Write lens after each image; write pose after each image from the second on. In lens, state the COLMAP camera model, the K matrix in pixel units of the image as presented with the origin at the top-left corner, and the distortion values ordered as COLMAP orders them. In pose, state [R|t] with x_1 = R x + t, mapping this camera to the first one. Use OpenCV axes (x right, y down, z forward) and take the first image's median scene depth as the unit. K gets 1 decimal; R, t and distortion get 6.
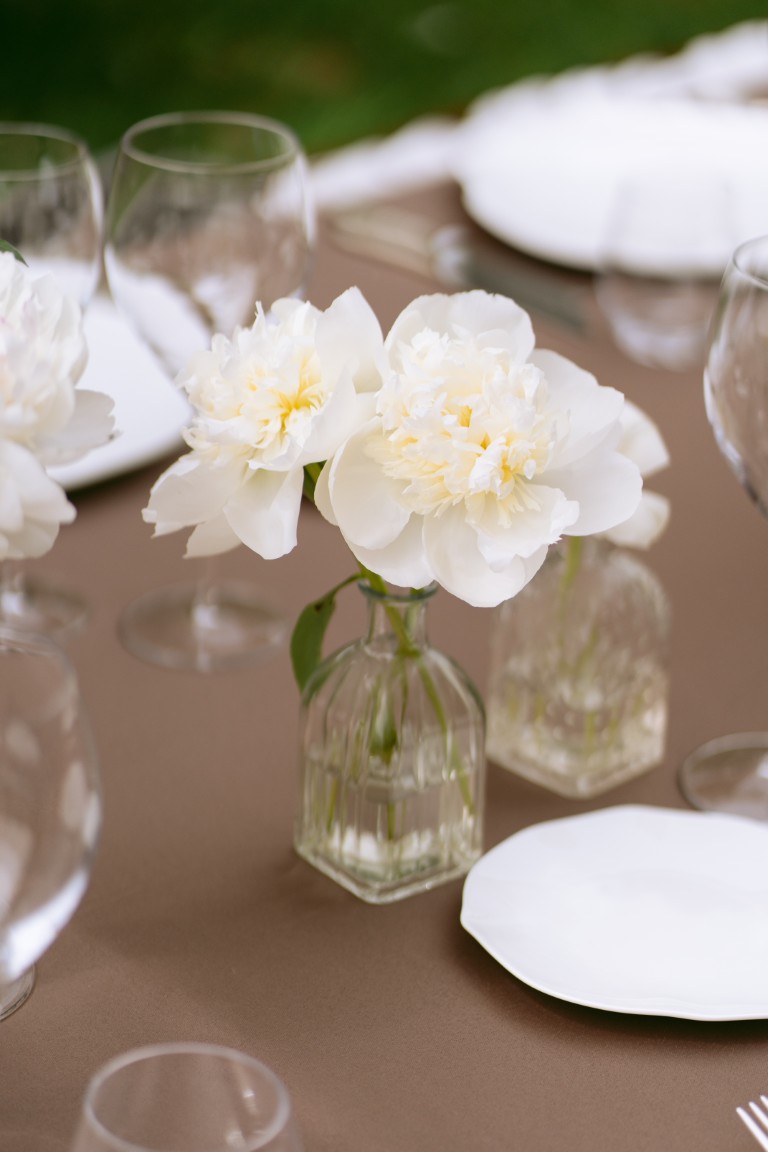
lens RADIAL K [[2764.7, 0, 384.0], [0, 2764.7, 576.0], [0, 0, 1]] dist [-0.015069, -0.260632]
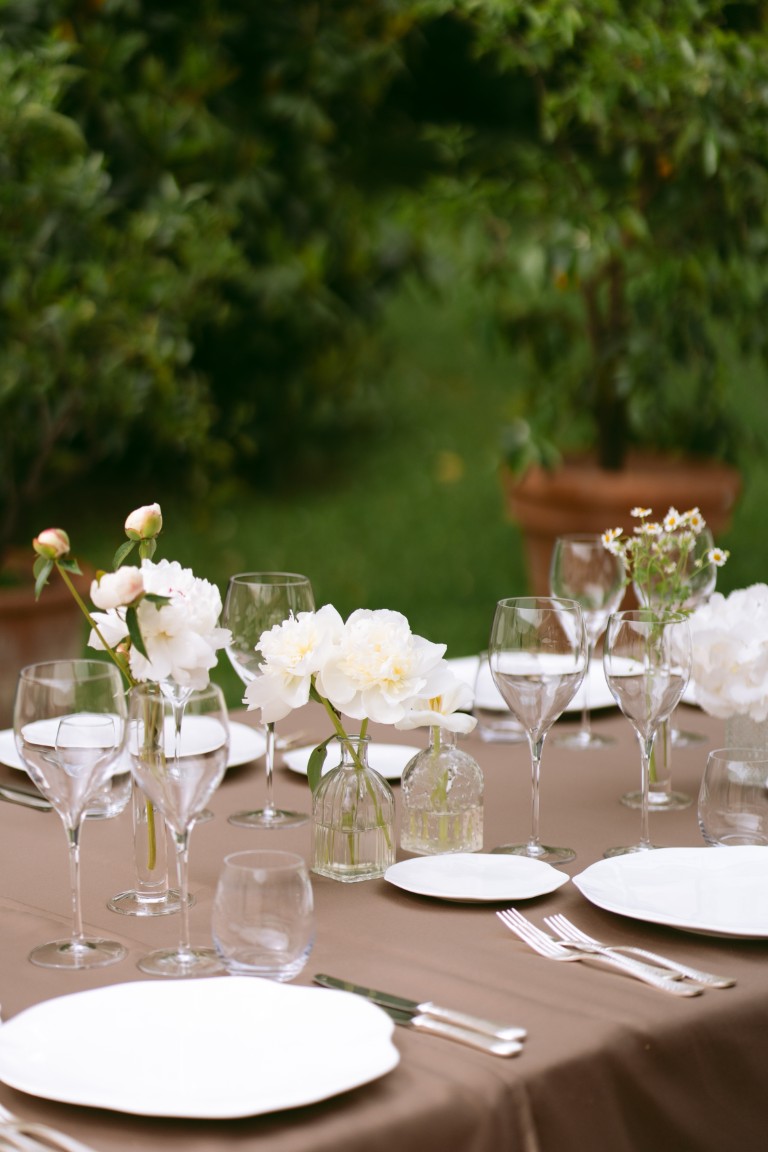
lens RADIAL K [[2764.7, 0, 384.0], [0, 2764.7, 576.0], [0, 0, 1]] dist [-0.015069, -0.260632]
pose [[0.999606, -0.026265, -0.009895, 0.058559], [0.021050, 0.934756, -0.354667, 0.716608], [0.018564, 0.354319, 0.934940, -1.224014]]
